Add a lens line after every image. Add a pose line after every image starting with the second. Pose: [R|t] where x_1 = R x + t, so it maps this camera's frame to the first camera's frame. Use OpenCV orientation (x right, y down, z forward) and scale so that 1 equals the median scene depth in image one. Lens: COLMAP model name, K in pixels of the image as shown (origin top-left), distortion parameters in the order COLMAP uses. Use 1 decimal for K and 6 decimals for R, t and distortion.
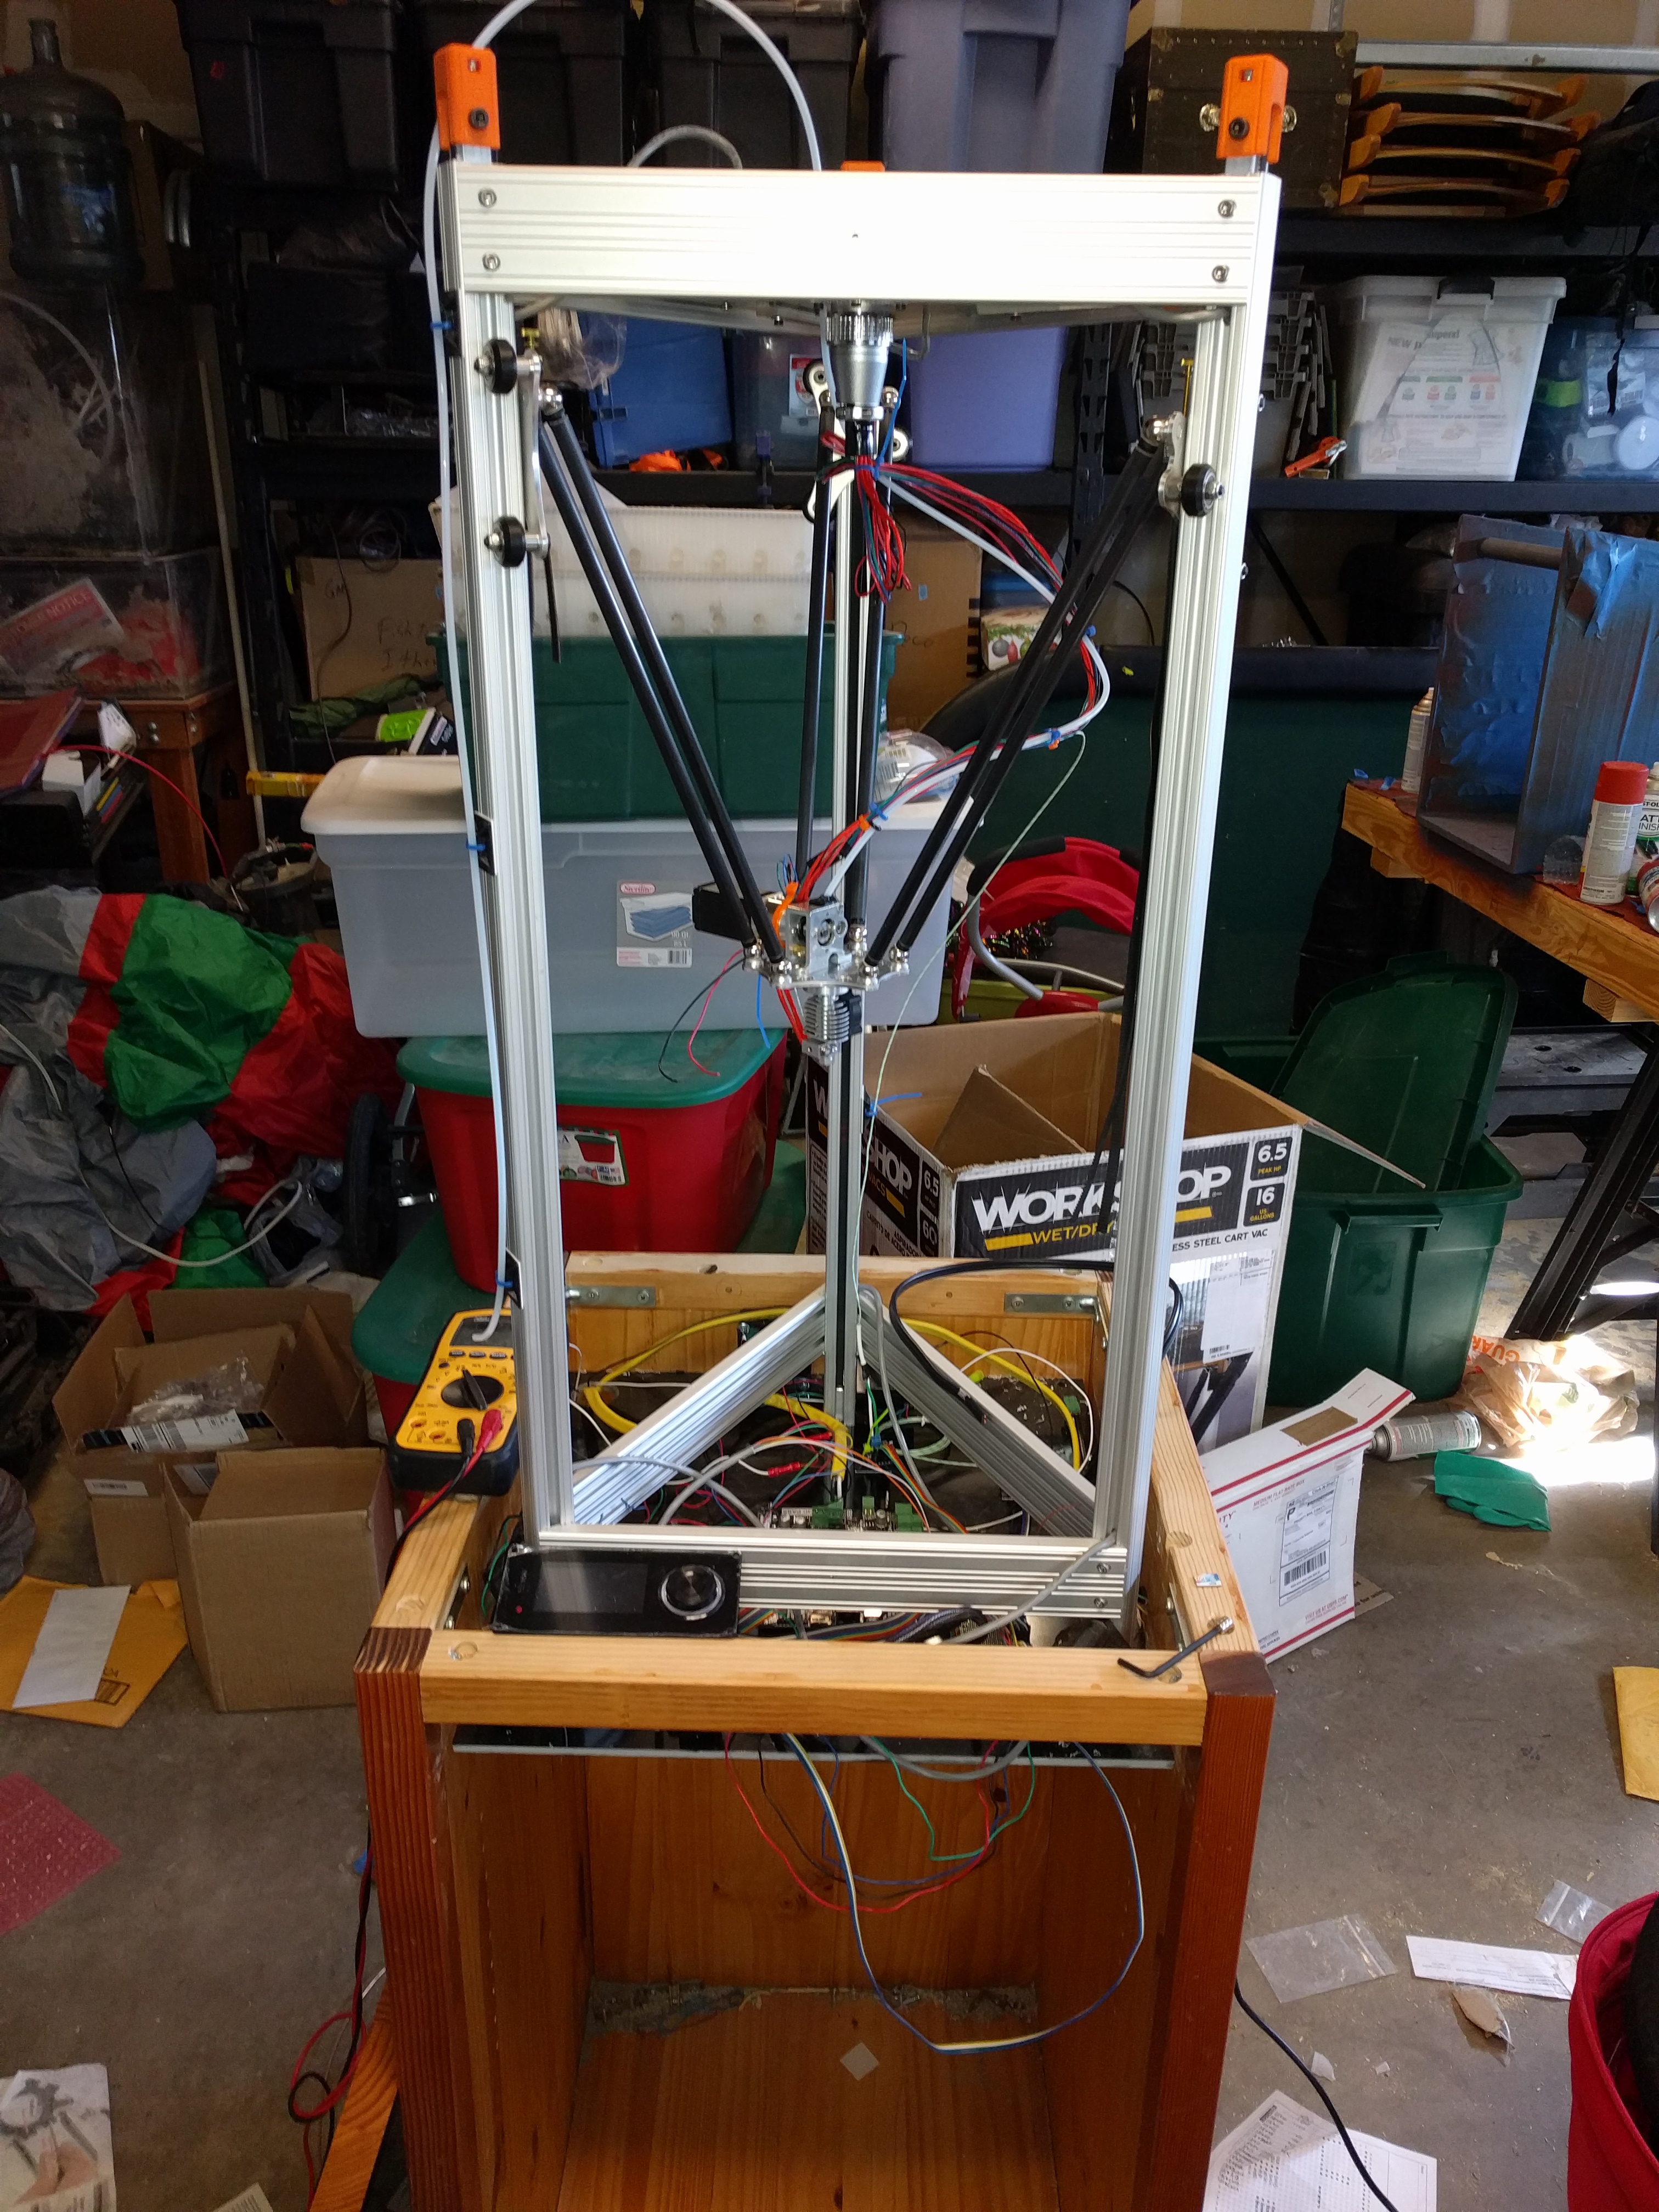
lens RADIAL K [[1720.7, 0, 832.5], [0, 1720.7, 1098.9], [0, 0, 1]] dist [-0.091914, 0.072656]
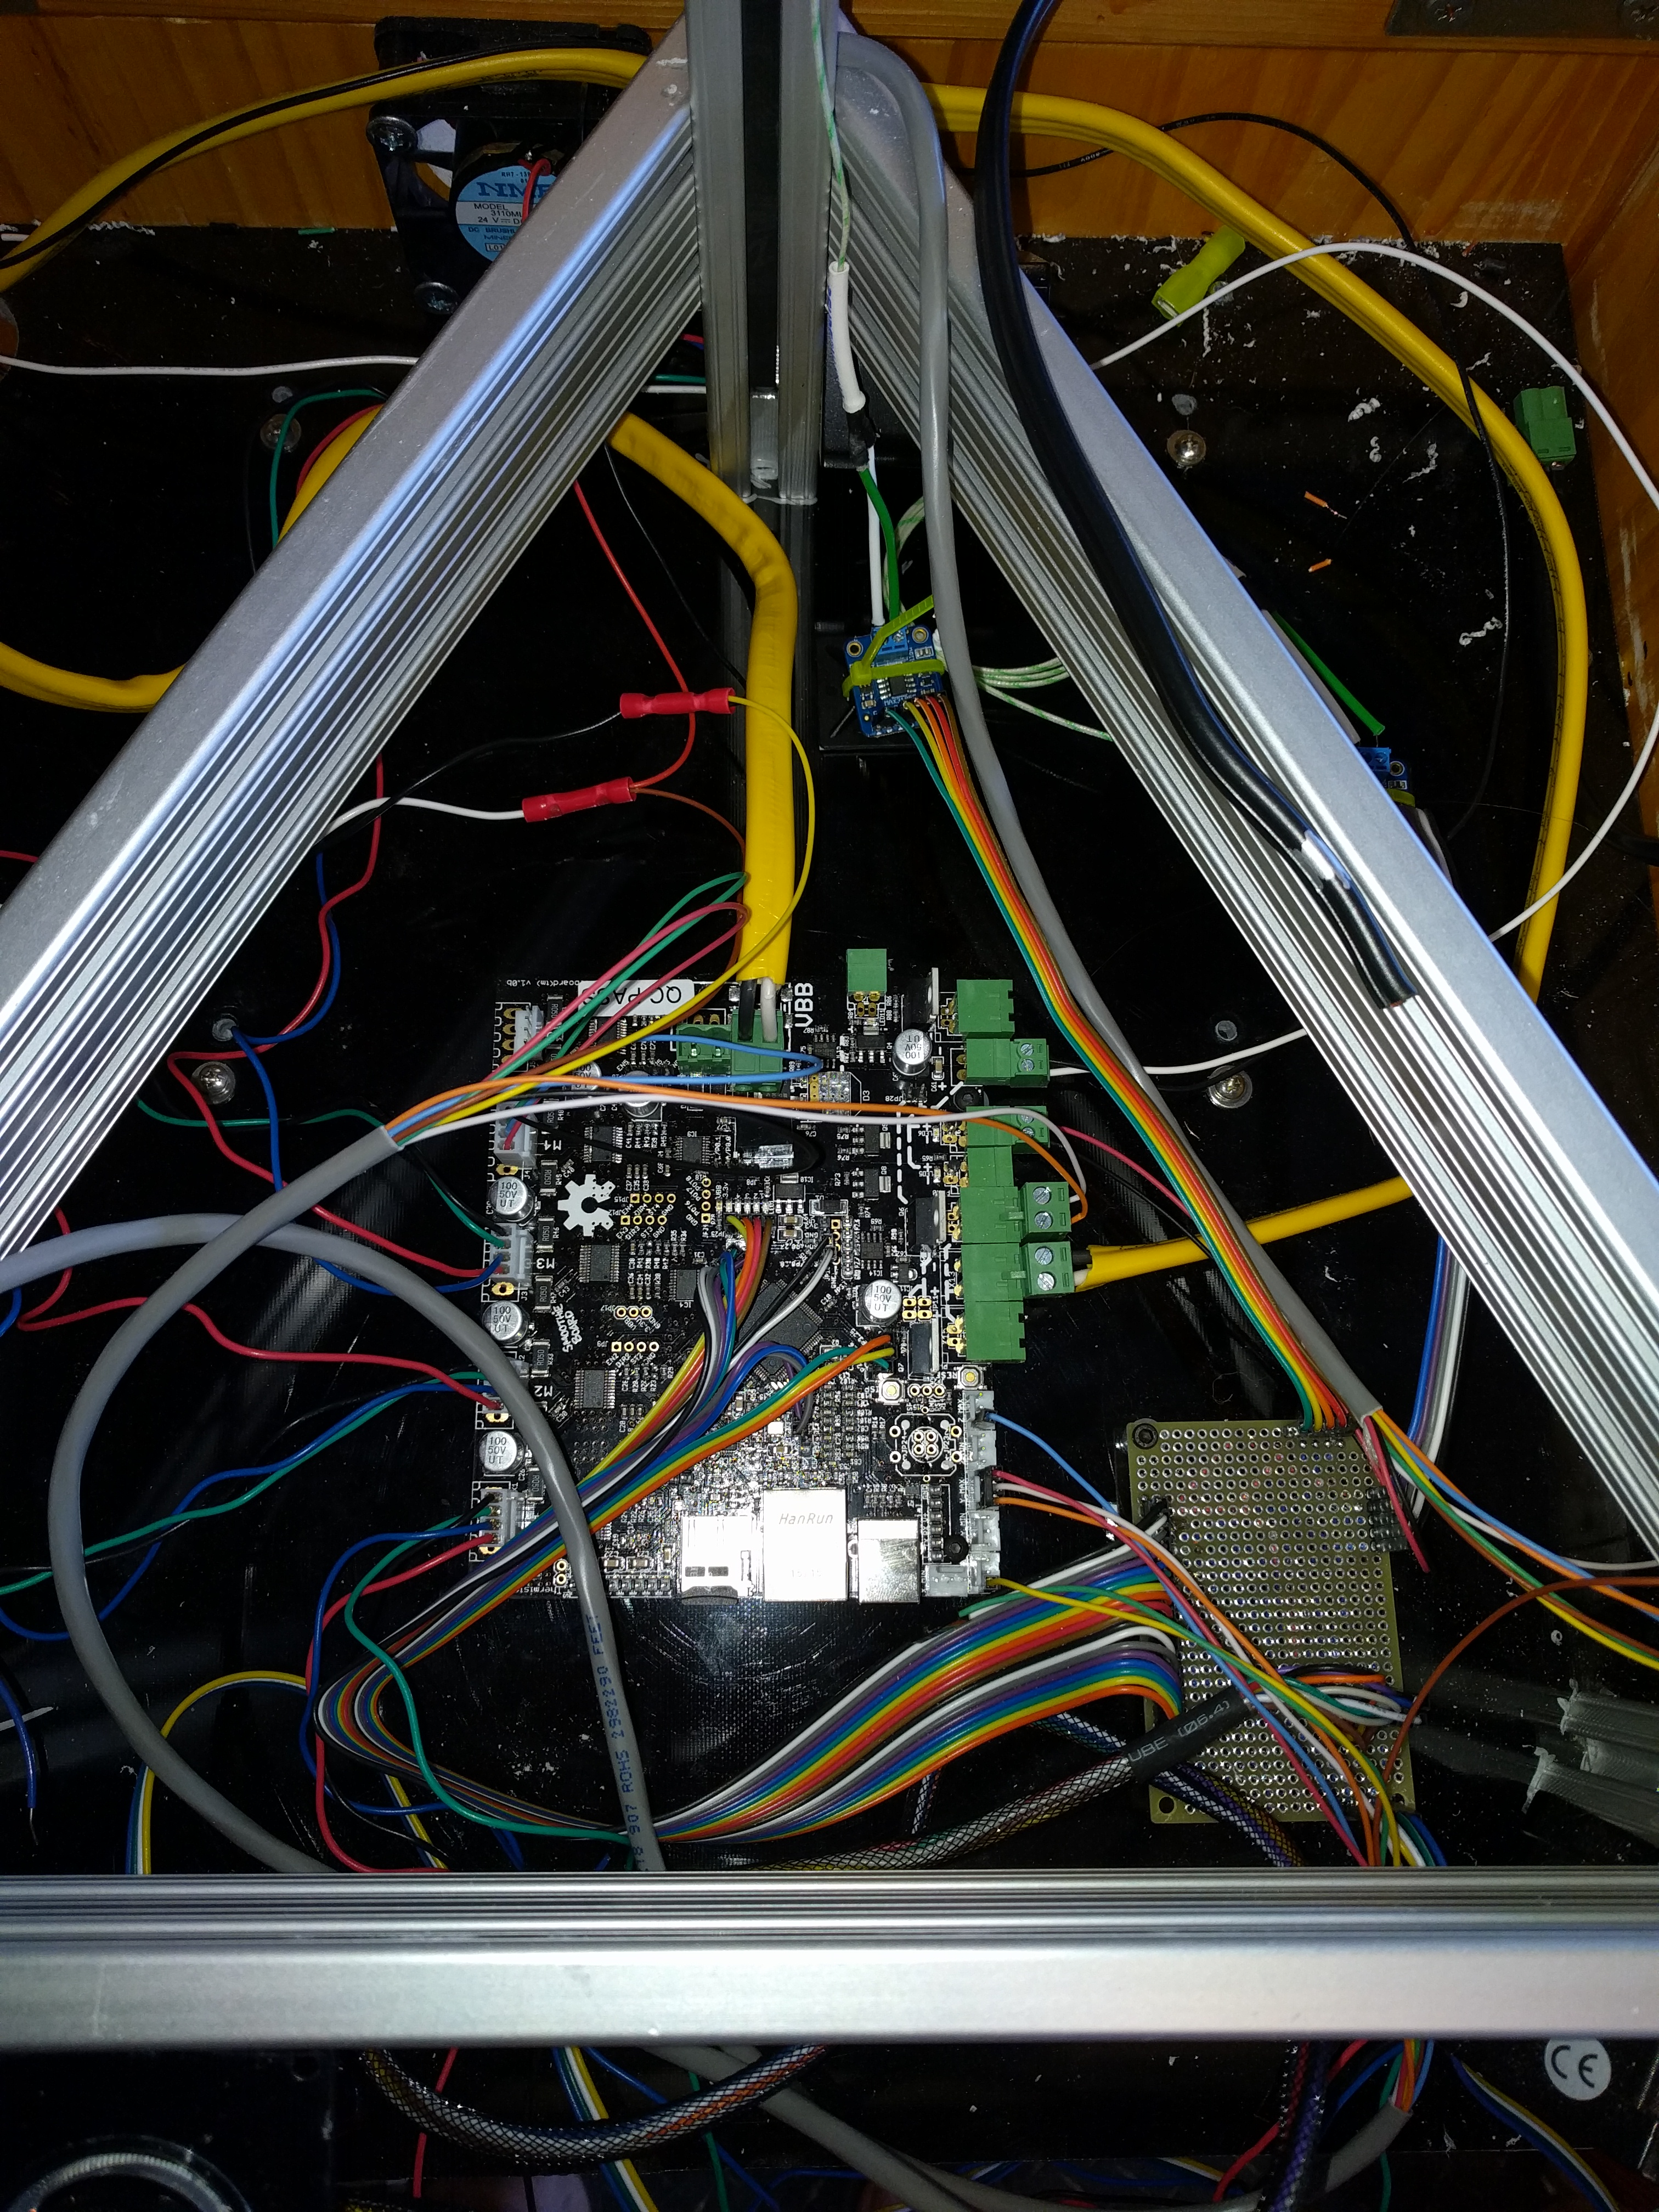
lens RADIAL K [[1720.7, 0, 832.5], [0, 1720.7, 1098.9], [0, 0, 1]] dist [-0.091914, 0.072656]
pose [[0.999721, -0.013960, 0.019036, 0.004138], [-0.007752, 0.567525, 0.823320, 0.002835], [-0.022297, -0.823238, 0.567258, 0.365626]]
